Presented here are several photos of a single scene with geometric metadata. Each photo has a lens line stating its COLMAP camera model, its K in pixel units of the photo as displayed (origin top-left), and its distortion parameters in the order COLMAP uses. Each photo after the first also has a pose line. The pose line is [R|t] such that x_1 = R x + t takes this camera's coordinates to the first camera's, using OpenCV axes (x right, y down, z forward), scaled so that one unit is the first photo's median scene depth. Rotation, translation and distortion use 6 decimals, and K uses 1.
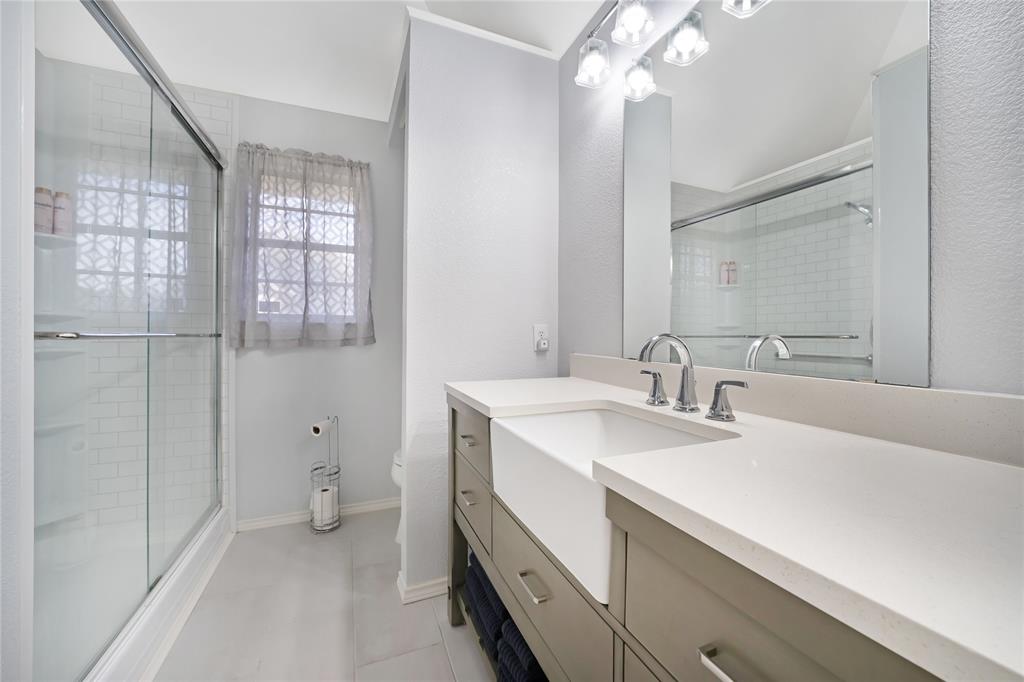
lens RADIAL K [[399.1, 0, 515.0], [0, 399.1, 338.4], [0, 0, 1]] dist [-0.001243, 0.000058]
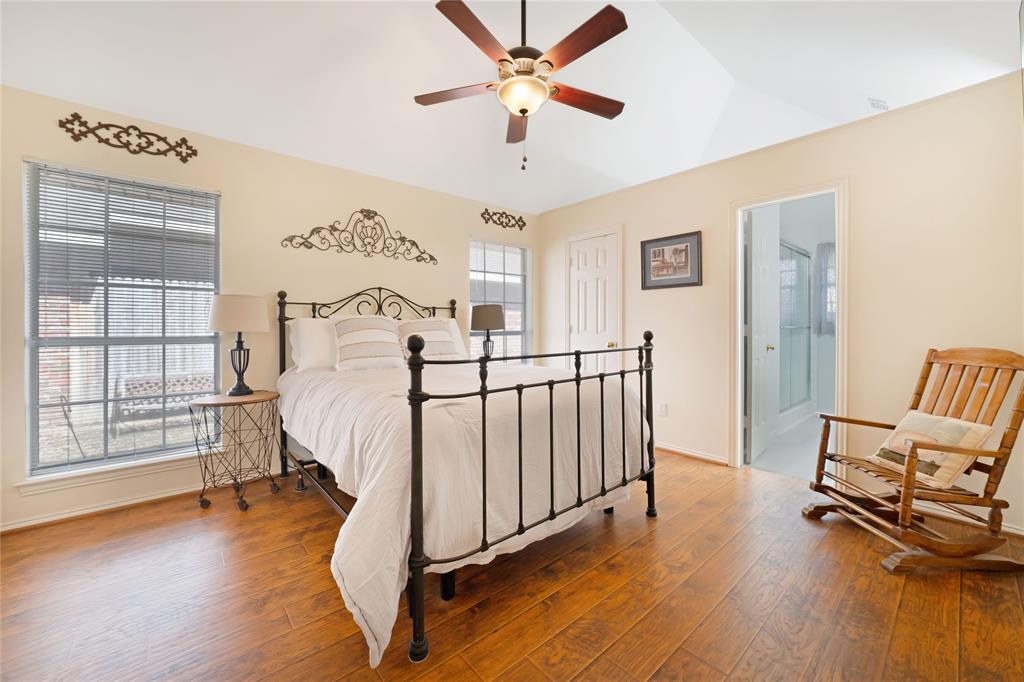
lens RADIAL K [[399.1, 0, 509.4], [0, 399.1, 329.9], [0, 0, 1]] dist [-0.001243, 0.000058]
pose [[0.284663, -0.004550, -0.958617, 0.982894], [0.002640, 0.999989, -0.003962, 0.009443], [0.958624, -0.001403, 0.284672, -1.333546]]
